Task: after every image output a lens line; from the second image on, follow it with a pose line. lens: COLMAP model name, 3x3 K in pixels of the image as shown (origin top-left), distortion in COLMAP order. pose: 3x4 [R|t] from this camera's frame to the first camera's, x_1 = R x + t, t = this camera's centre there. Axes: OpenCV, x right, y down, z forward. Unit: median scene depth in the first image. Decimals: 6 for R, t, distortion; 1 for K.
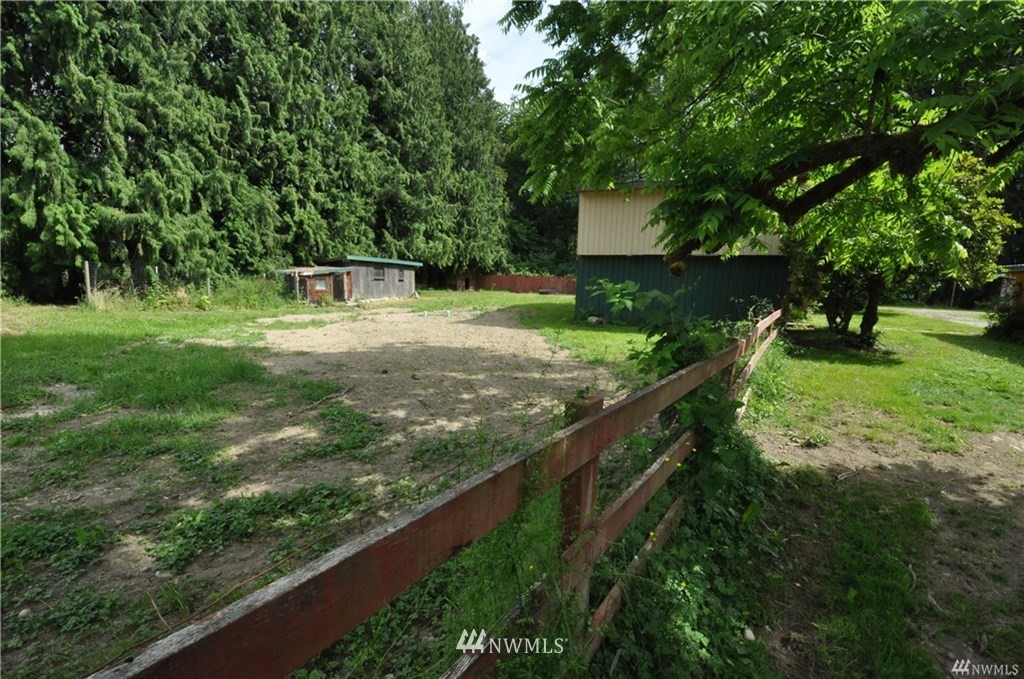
lens RADIAL K [[448.4, 0, 507.7], [0, 448.4, 351.7], [0, 0, 1]] dist [0.000427, -0.012576]
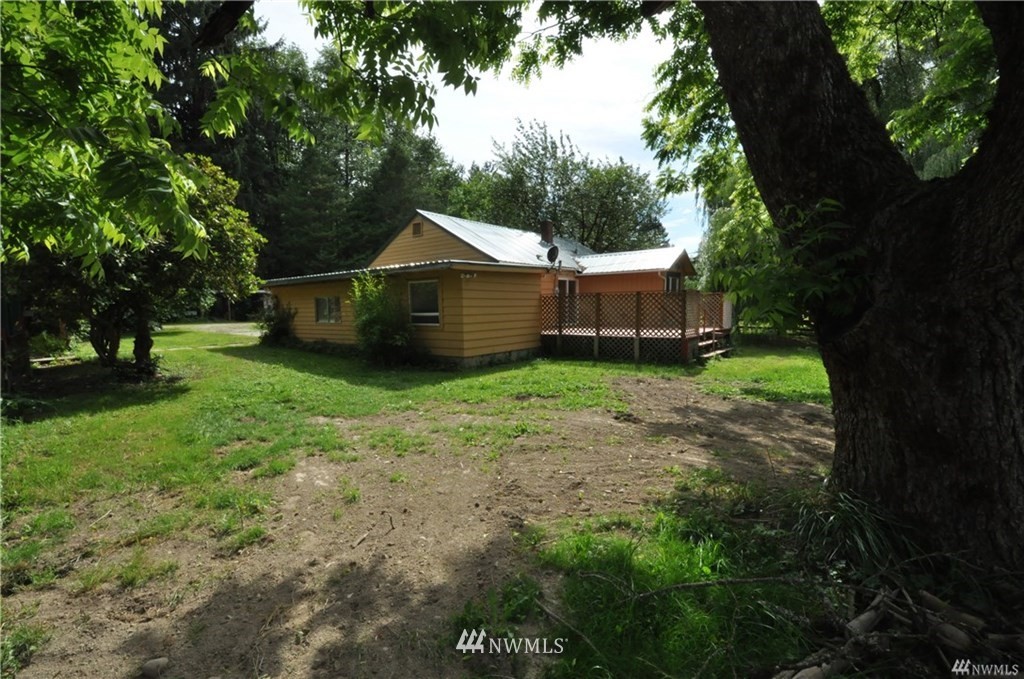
lens RADIAL K [[448.4, 0, 507.7], [0, 448.4, 351.7], [0, 0, 1]] dist [0.000427, -0.012576]
pose [[0.233476, -0.130518, 0.963563, 0.187210], [0.173445, 0.980648, 0.090805, -0.015492], [-0.956768, 0.145924, 0.251596, 0.168455]]
